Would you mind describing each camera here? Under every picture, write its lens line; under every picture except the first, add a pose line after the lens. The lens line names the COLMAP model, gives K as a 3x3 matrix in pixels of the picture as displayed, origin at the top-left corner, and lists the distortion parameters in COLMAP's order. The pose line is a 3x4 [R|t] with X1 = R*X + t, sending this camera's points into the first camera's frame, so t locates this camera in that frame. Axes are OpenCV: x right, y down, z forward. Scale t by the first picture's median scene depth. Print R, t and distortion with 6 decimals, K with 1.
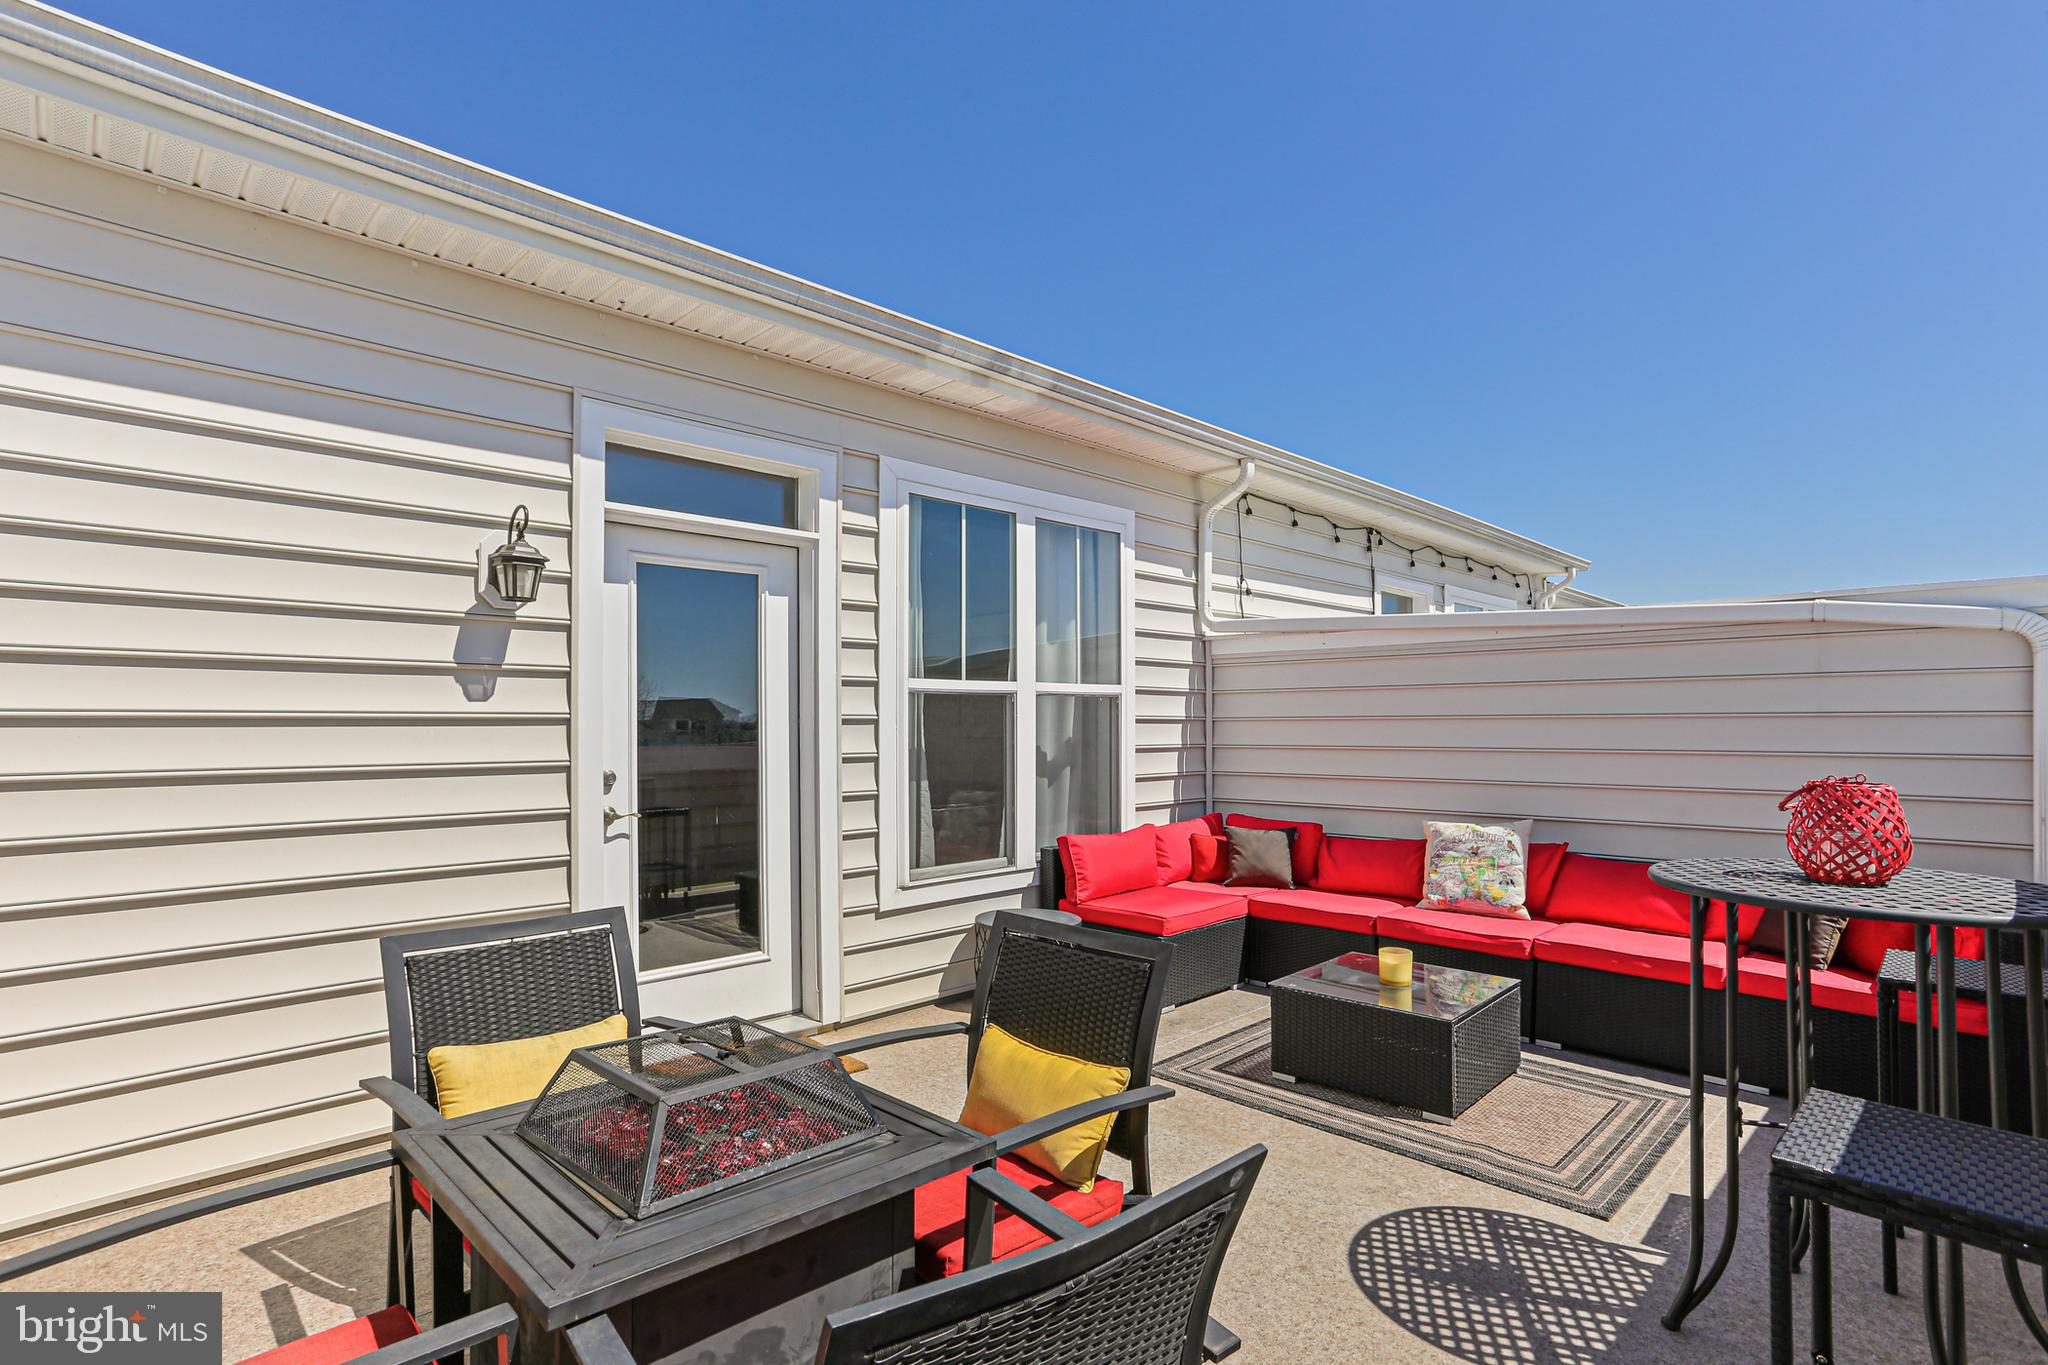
lens RADIAL K [[985.9, 0, 1024.0], [0, 985.9, 682.5], [0, 0, 1]] dist [-0.056097, 0.027954]
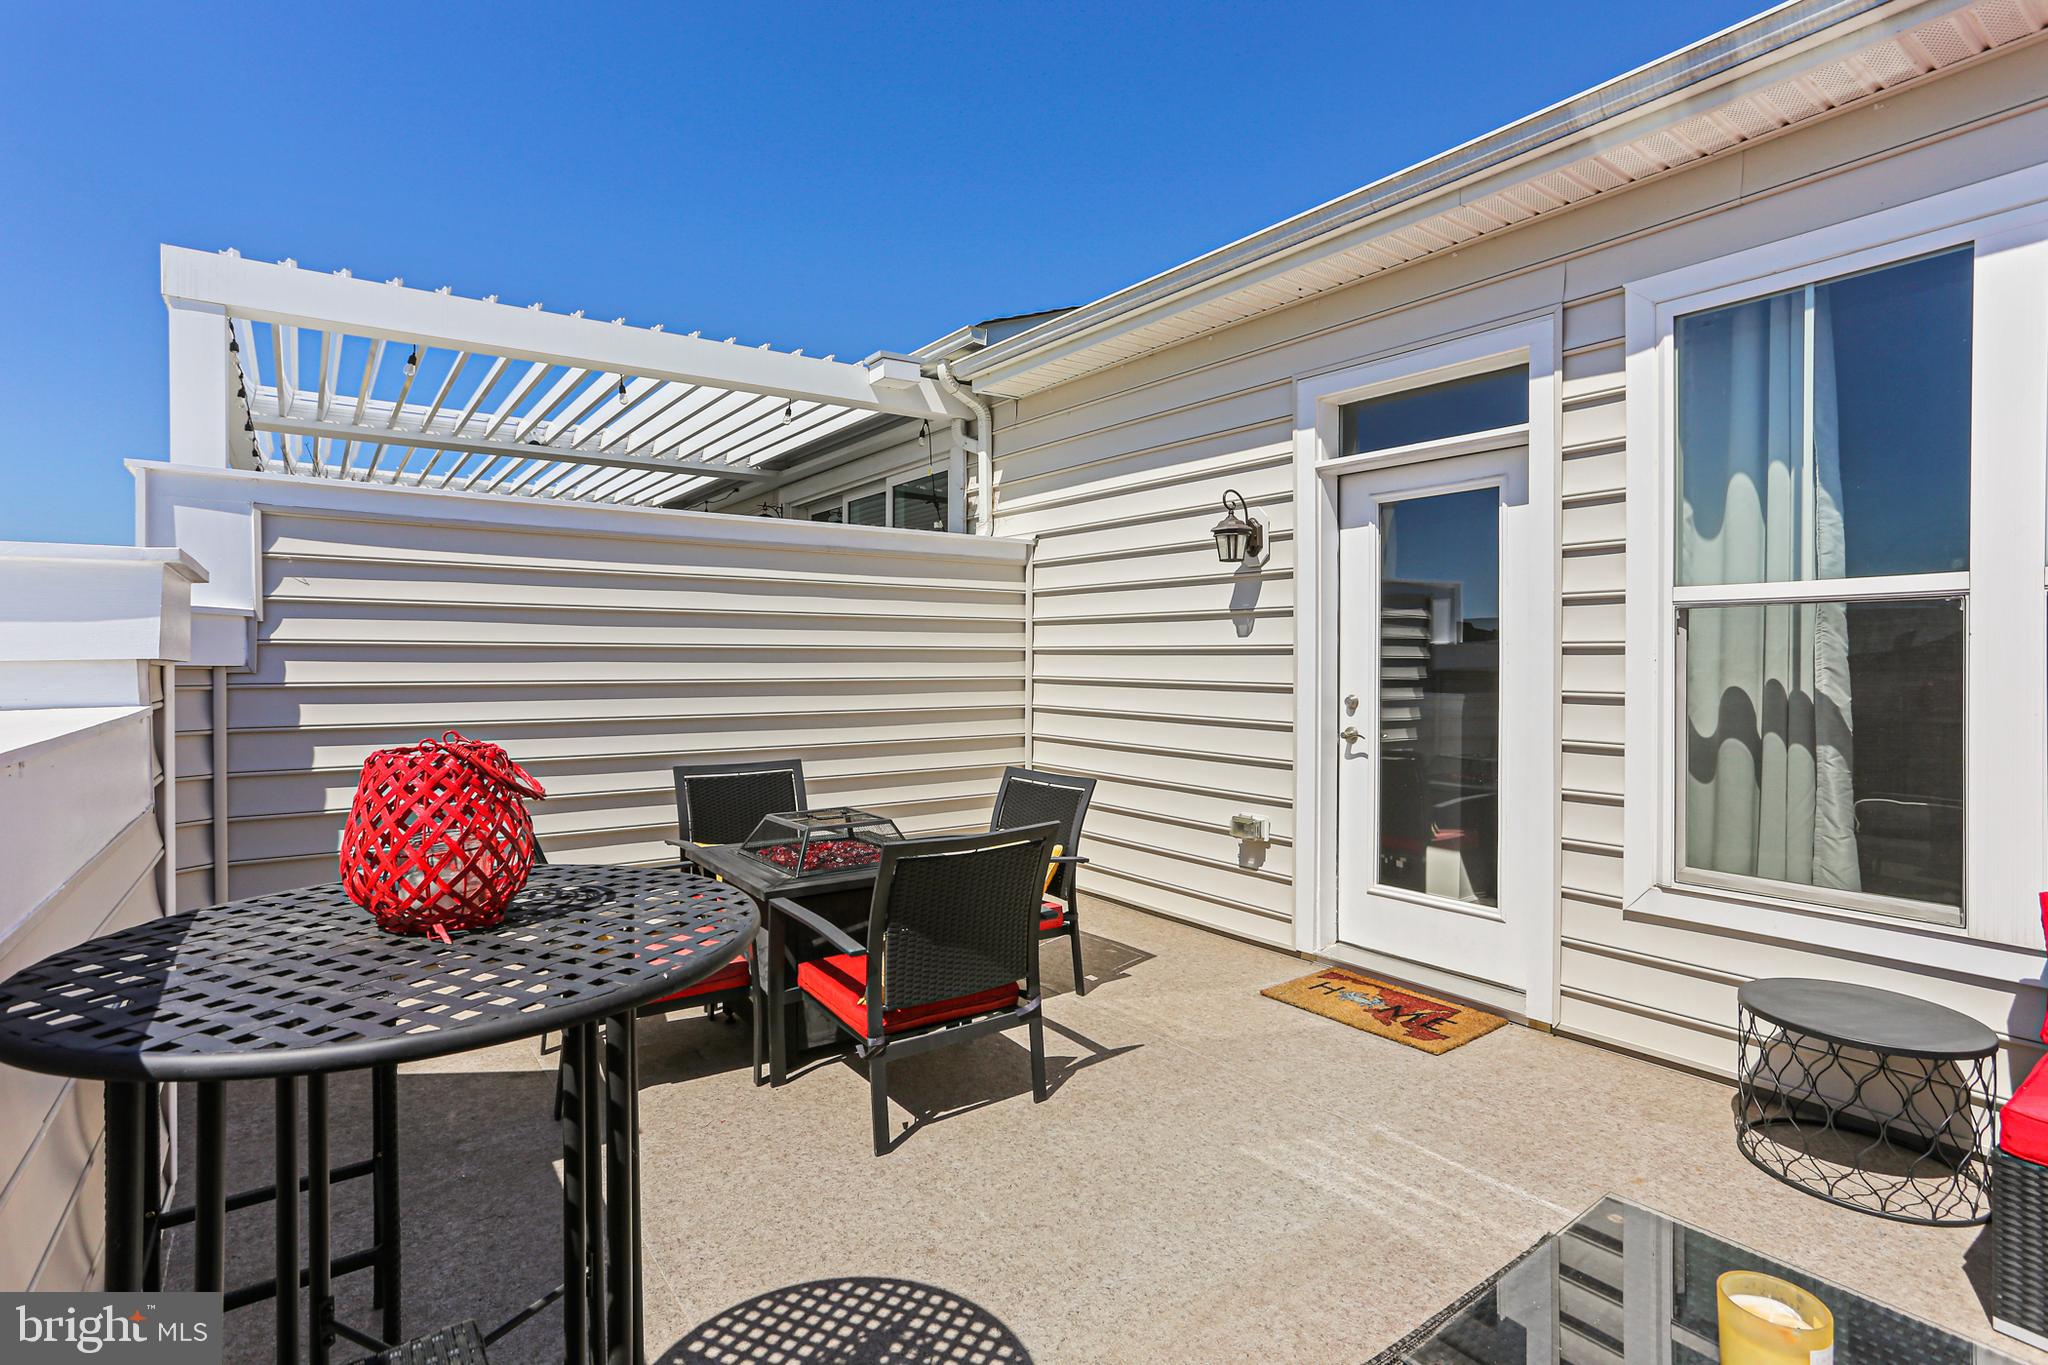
lens RADIAL K [[992.3, 0, 1022.1], [0, 992.3, 651.4], [0, 0, 1]] dist [-0.063058, 0.032289]
pose [[-0.147464, -0.002624, -0.989064, 0.806253], [0.037834, 0.999250, -0.008291, 0.036917], [0.988344, -0.038643, -0.147254, 0.845500]]
